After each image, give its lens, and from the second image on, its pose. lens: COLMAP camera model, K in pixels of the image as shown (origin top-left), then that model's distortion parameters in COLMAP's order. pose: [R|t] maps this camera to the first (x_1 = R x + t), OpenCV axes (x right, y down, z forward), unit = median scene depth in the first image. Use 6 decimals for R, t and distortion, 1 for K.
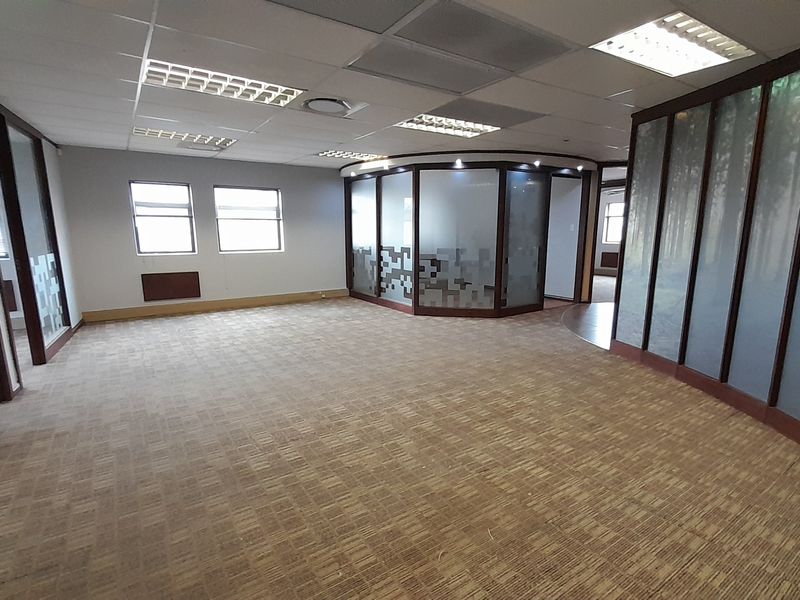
lens RADIAL K [[422.3, 0, 401.7], [0, 422.3, 313.5], [0, 0, 1]] dist [0.009727, -0.000152]
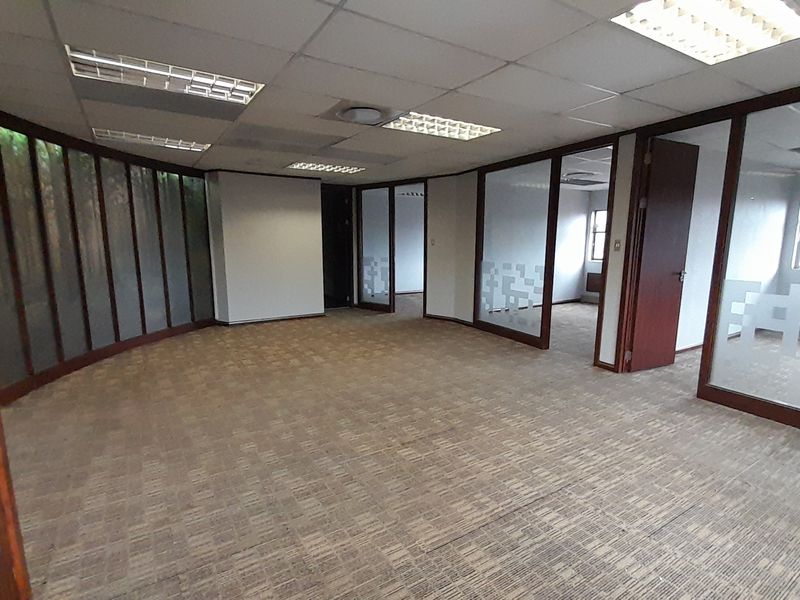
lens RADIAL K [[422.3, 0, 401.7], [0, 422.3, 313.5], [0, 0, 1]] dist [0.009727, -0.000152]
pose [[-0.999722, -0.001910, 0.023504, -0.263805], [0.006558, 0.934884, 0.354893, -0.373790], [-0.022652, 0.354949, -0.934611, 1.854383]]
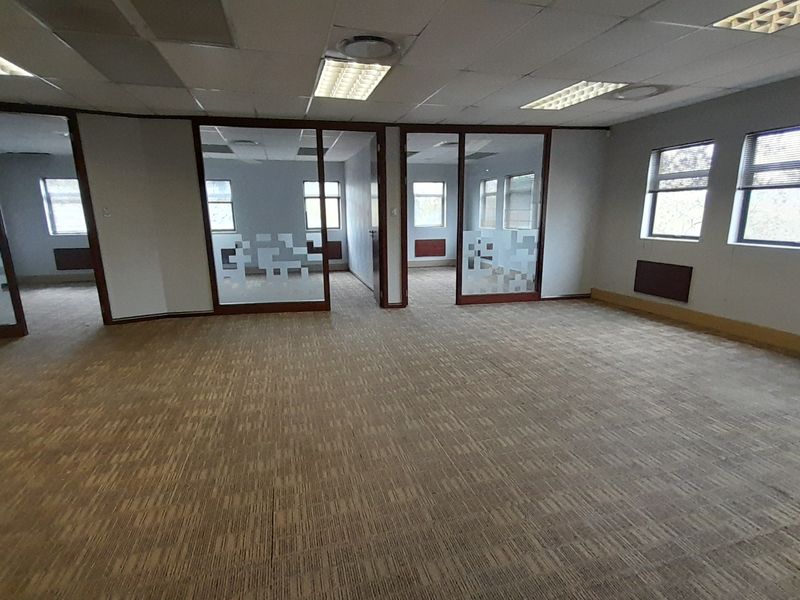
lens RADIAL K [[422.3, 0, 401.7], [0, 422.3, 313.5], [0, 0, 1]] dist [0.009727, -0.000152]
pose [[-0.310769, 0.226052, -0.923214, 0.571769], [-0.172552, 0.941750, 0.288674, -0.246733], [0.934692, 0.249013, -0.253661, 1.253141]]
